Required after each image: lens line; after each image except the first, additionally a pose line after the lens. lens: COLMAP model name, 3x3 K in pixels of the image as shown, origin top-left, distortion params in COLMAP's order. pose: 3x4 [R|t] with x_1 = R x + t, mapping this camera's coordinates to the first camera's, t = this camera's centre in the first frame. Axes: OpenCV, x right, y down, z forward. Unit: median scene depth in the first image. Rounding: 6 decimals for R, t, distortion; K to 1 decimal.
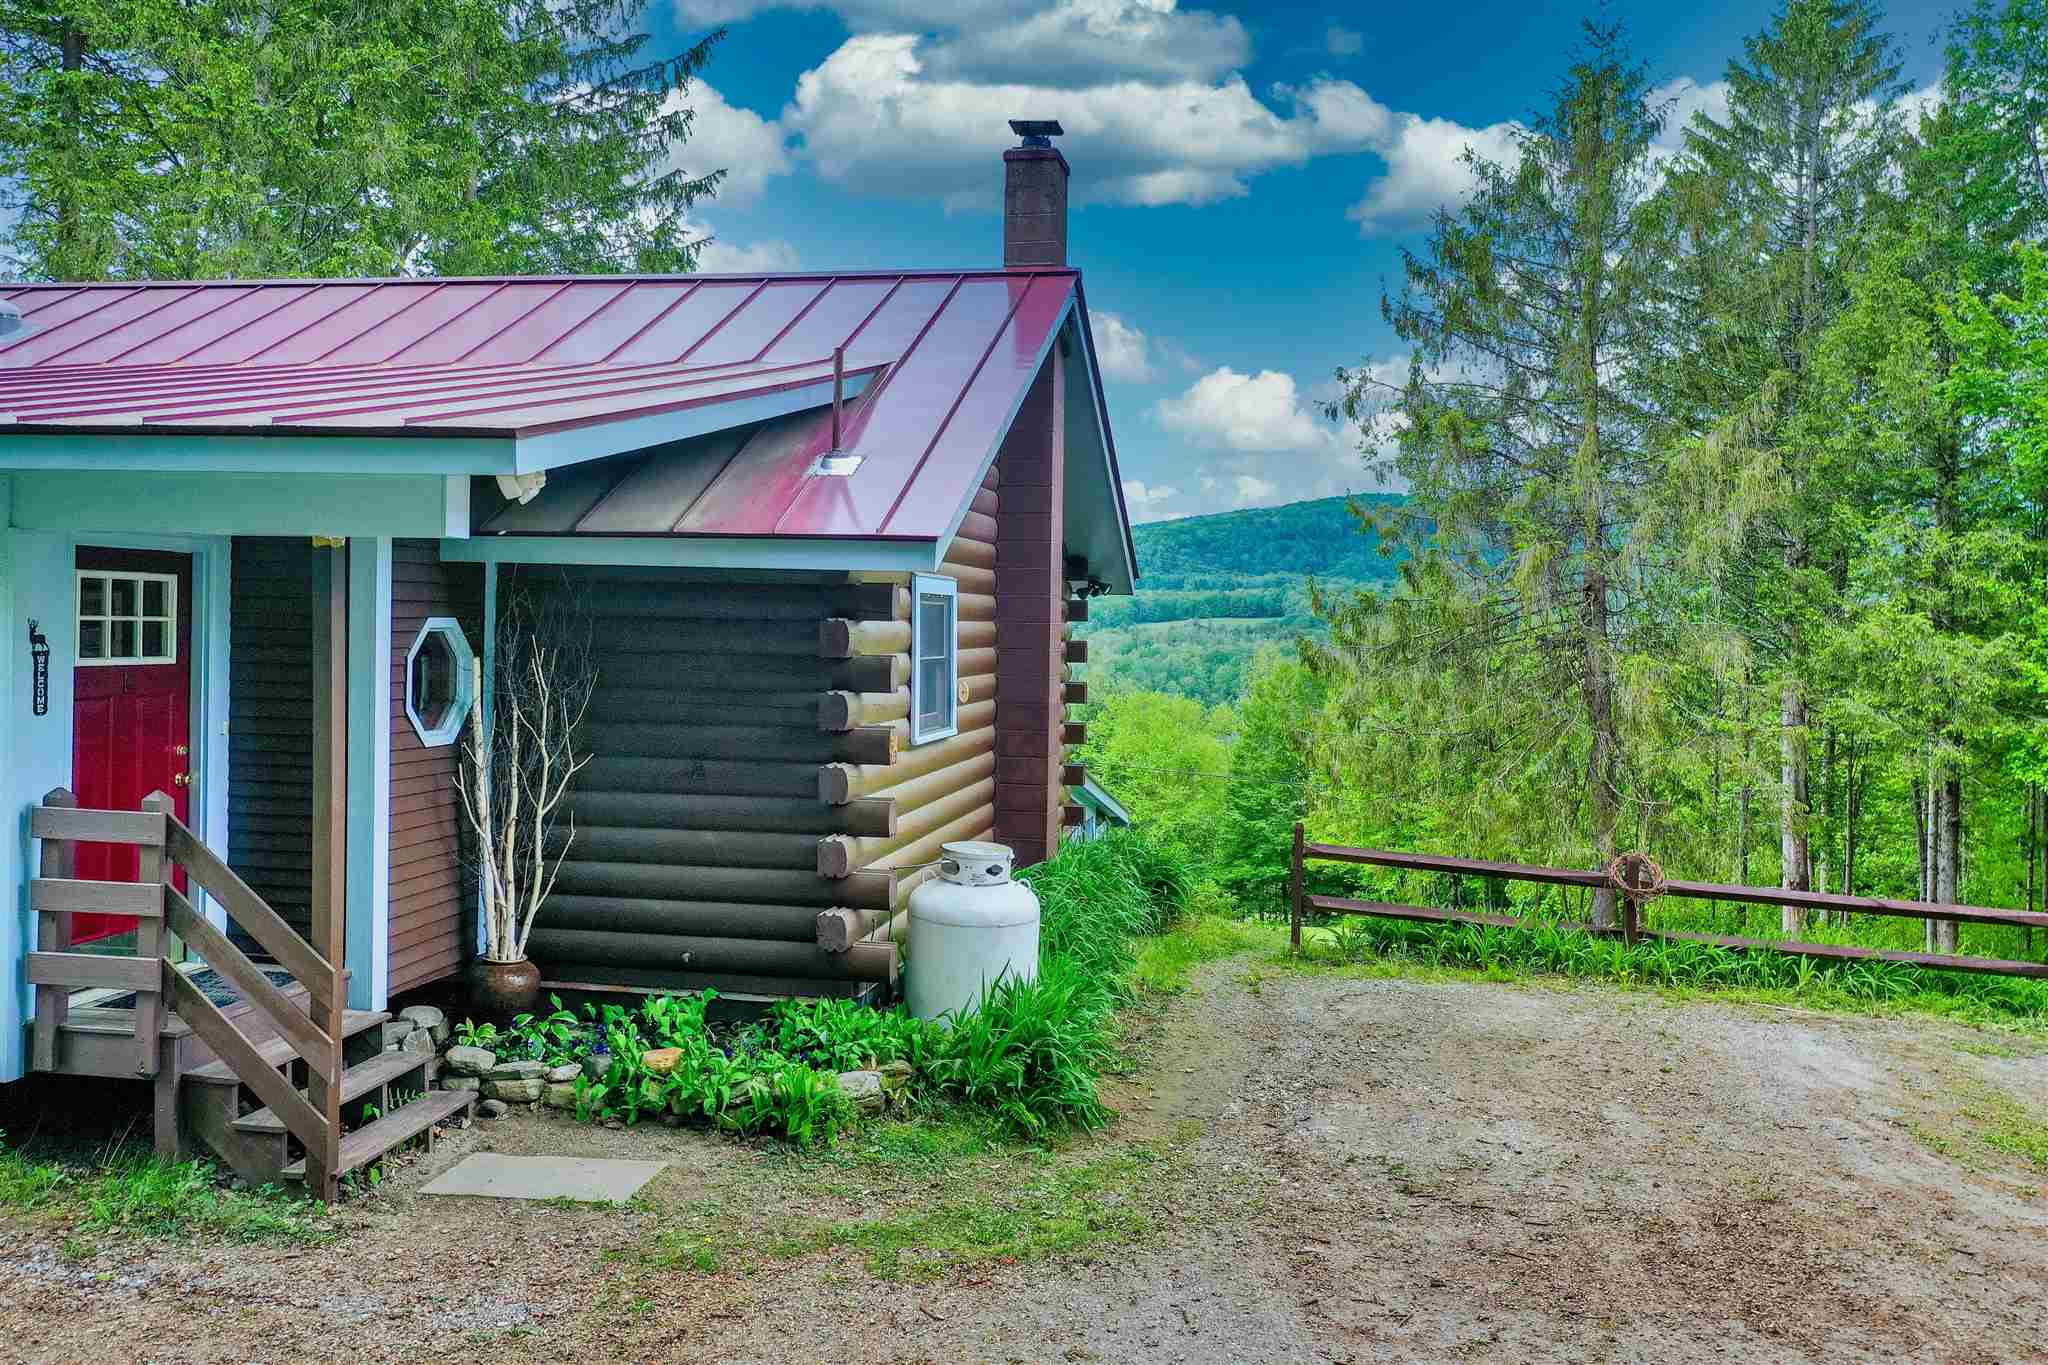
lens RADIAL K [[1687.1, 0, 1024.0], [0, 1687.1, 682.5], [0, 0, 1]] dist [0.011623, 0.004957]
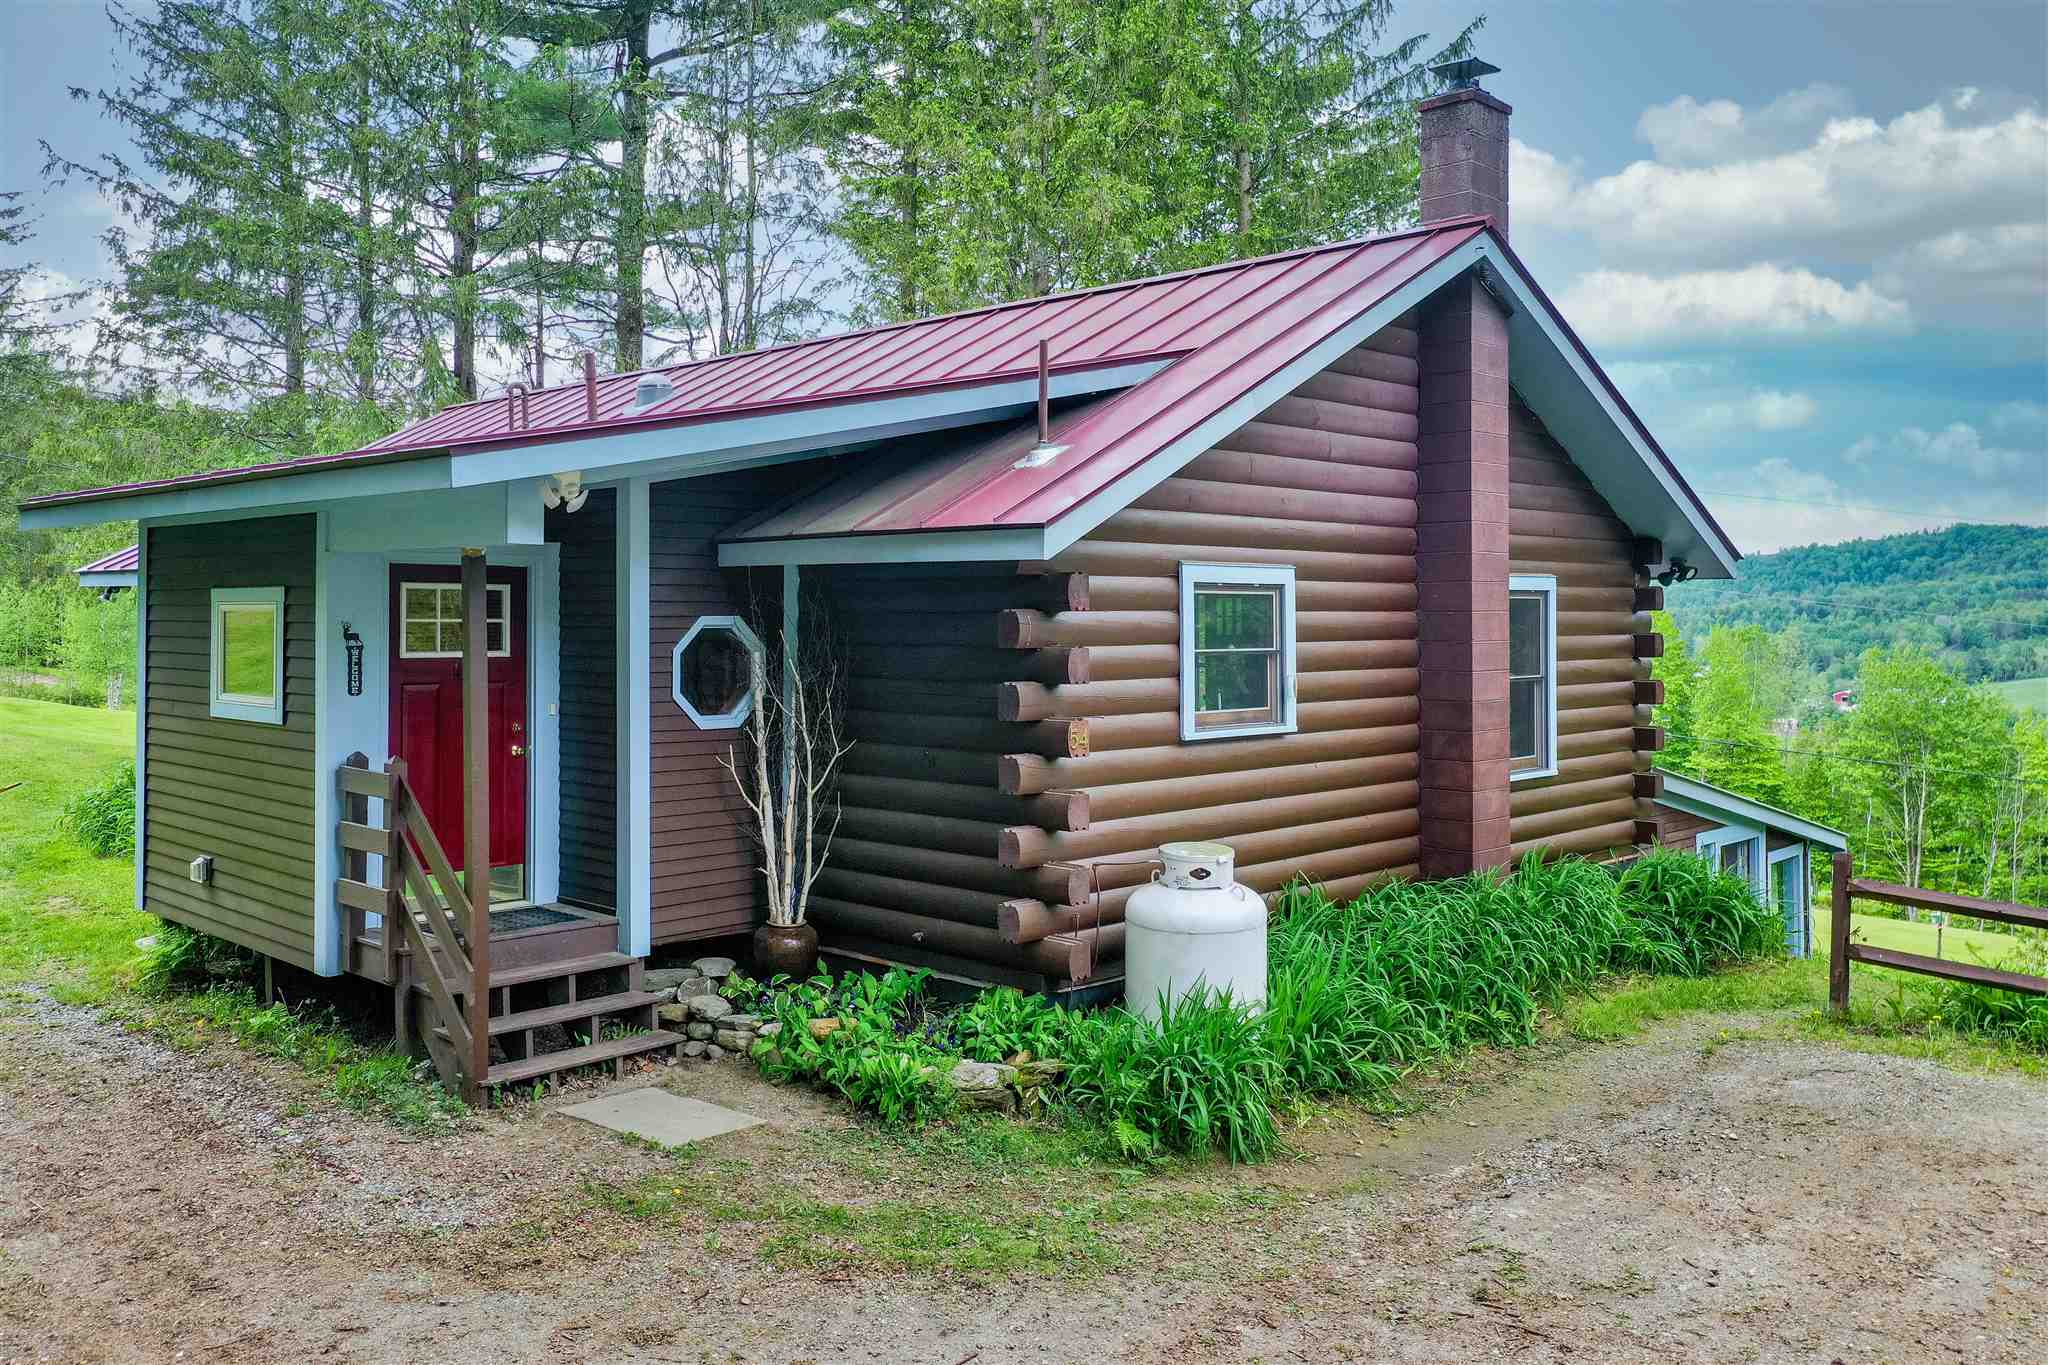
lens RADIAL K [[1657.1, 0, 1024.6], [0, 1657.1, 649.6], [0, 0, 1]] dist [0.007274, 0.010861]
pose [[0.829874, -0.007831, -0.557896, 0.466750], [-0.004682, 0.999769, -0.020998, 0.007108], [0.557931, 0.020038, 0.829645, 0.197035]]
